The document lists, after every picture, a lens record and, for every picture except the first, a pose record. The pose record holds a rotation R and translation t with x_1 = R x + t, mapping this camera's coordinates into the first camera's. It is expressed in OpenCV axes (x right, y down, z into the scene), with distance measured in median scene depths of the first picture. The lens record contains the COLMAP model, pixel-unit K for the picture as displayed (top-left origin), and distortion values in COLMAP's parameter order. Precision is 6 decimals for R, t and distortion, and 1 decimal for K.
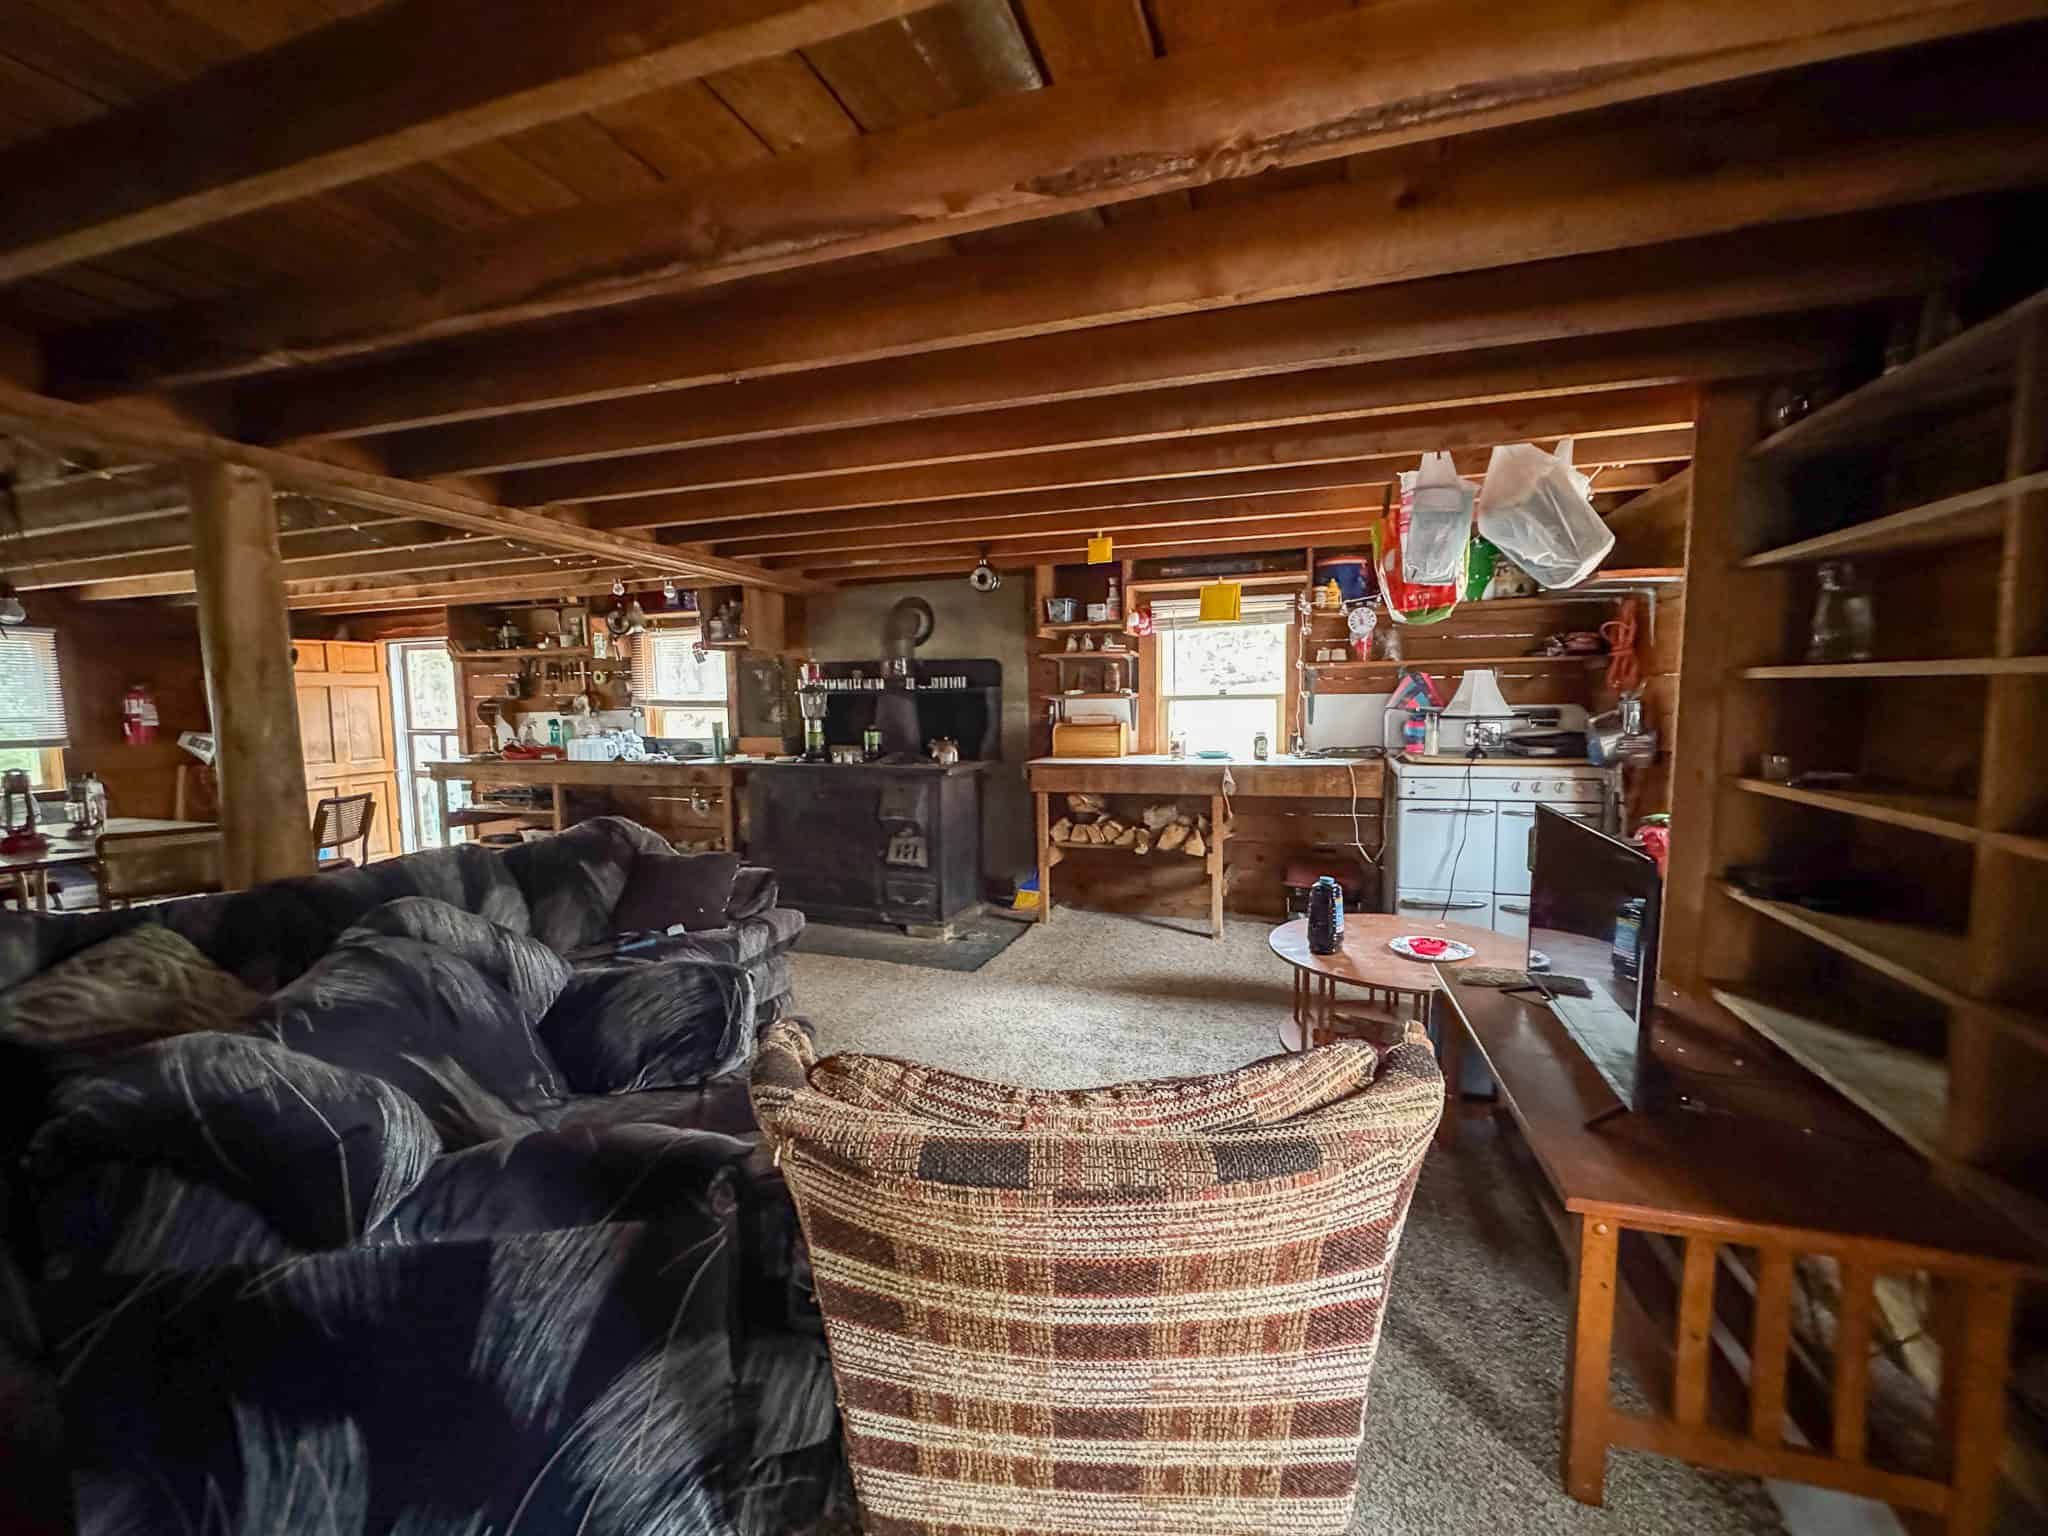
lens RADIAL K [[846.5, 0, 997.0], [0, 846.5, 779.4], [0, 0, 1]] dist [-0.000013, 0.000017]
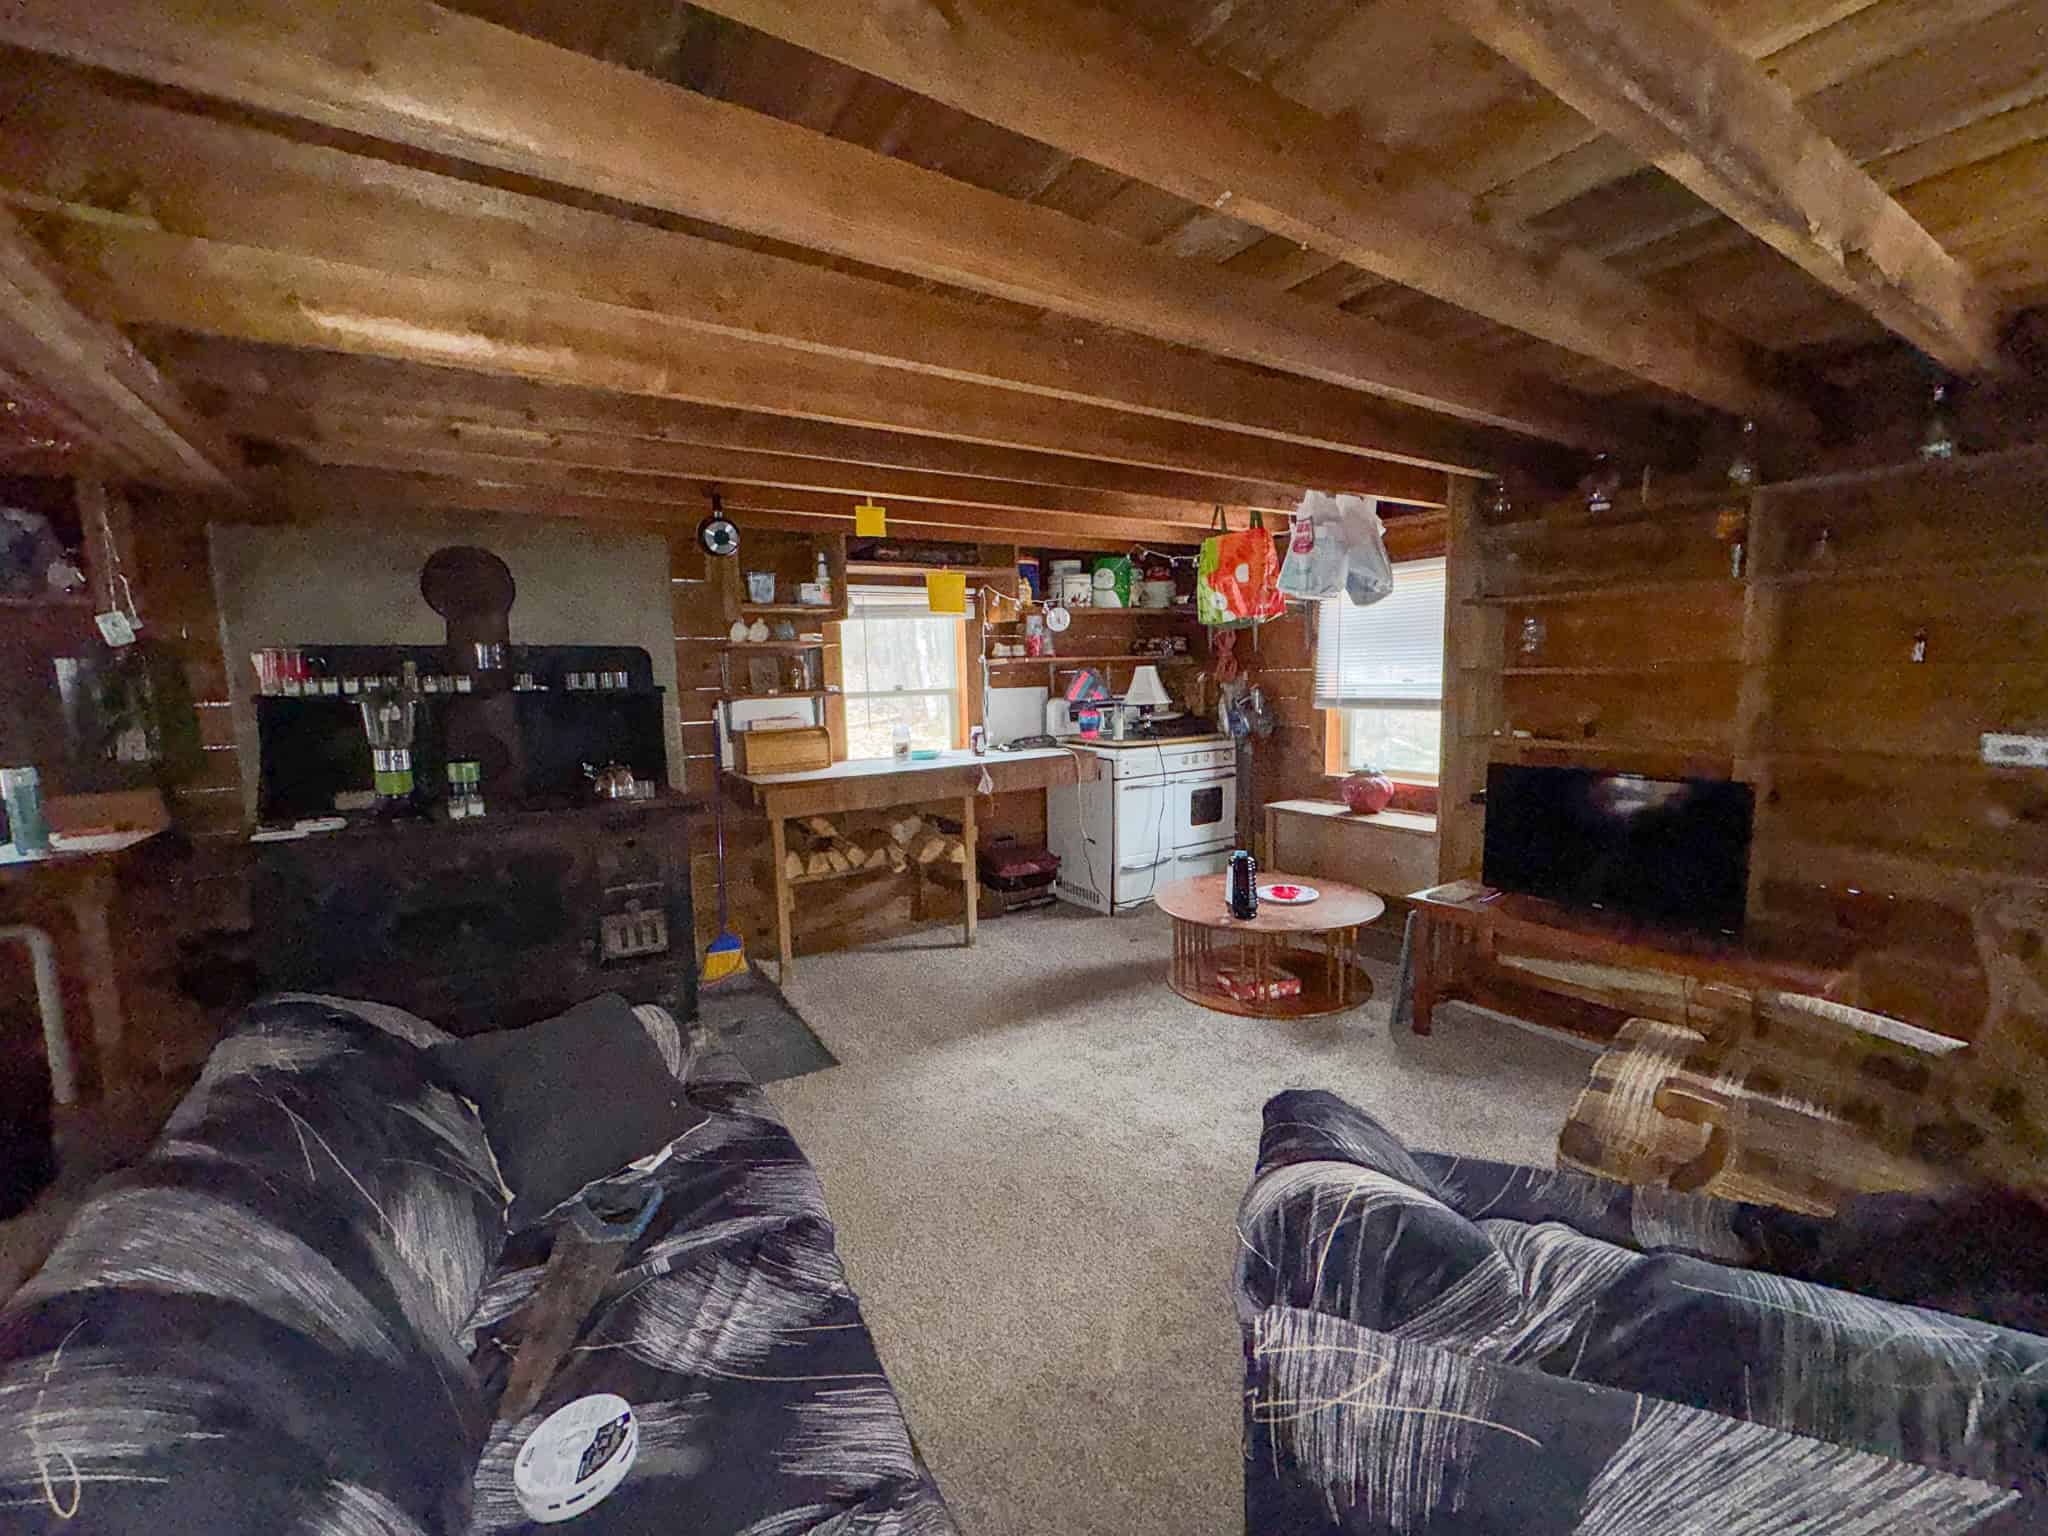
lens RADIAL K [[862.8, 0, 1023.9], [0, 862.8, 783.9], [0, 0, 1]] dist [0.000028, 0.000017]
pose [[0.610040, -0.102206, 0.785752, -0.441880], [0.098577, 0.993732, 0.052726, -0.038396], [-0.786215, 0.045292, 0.616291, 0.338277]]
